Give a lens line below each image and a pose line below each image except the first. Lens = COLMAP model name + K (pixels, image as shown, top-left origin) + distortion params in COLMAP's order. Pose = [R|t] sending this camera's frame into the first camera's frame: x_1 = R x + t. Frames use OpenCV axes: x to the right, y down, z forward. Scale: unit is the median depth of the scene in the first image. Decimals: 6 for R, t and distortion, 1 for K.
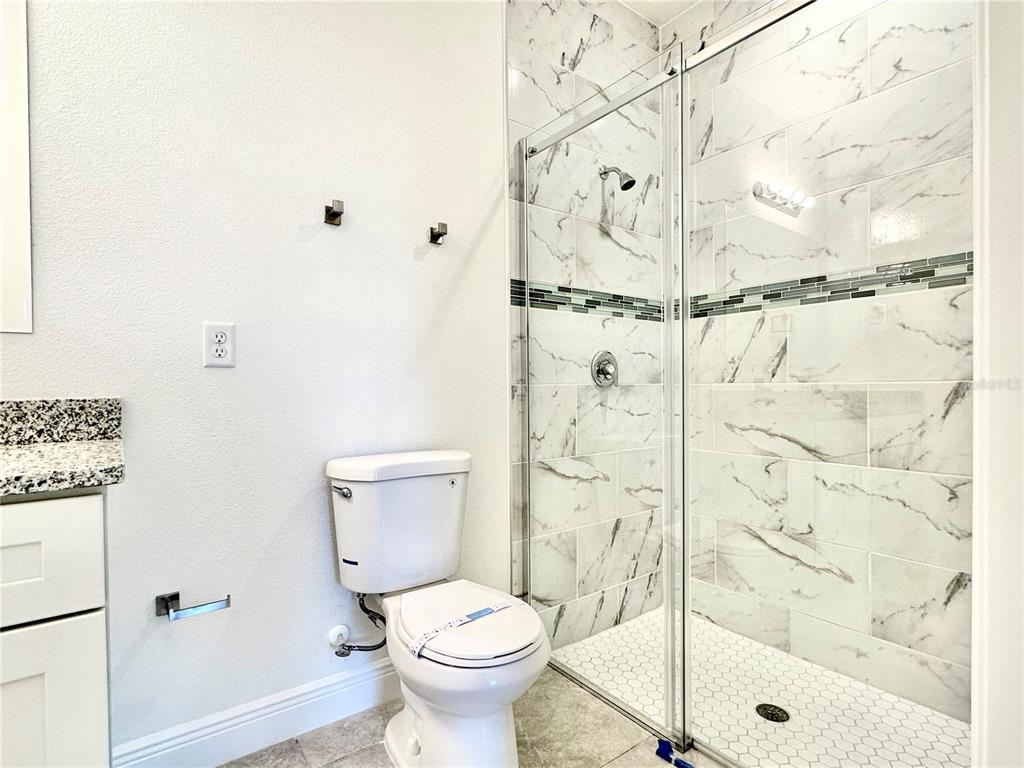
lens RADIAL K [[521.3, 0, 512.2], [0, 521.3, 385.9], [0, 0, 1]] dist [-0.001130, -0.000048]
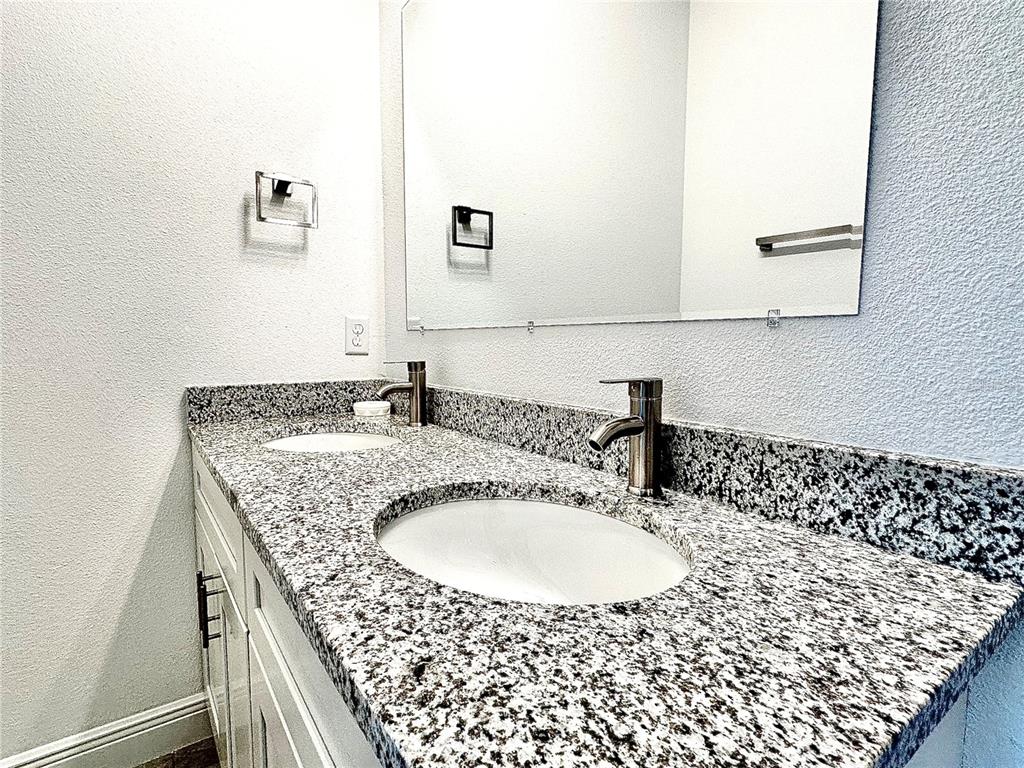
lens RADIAL K [[521.3, 0, 512.1], [0, 521.3, 385.5], [0, 0, 1]] dist [-0.001130, -0.000048]
pose [[-0.013322, 0.099373, -0.994961, -0.409726], [-0.010151, 0.994985, 0.099511, -0.079893], [0.999860, 0.011425, -0.012247, 0.671438]]
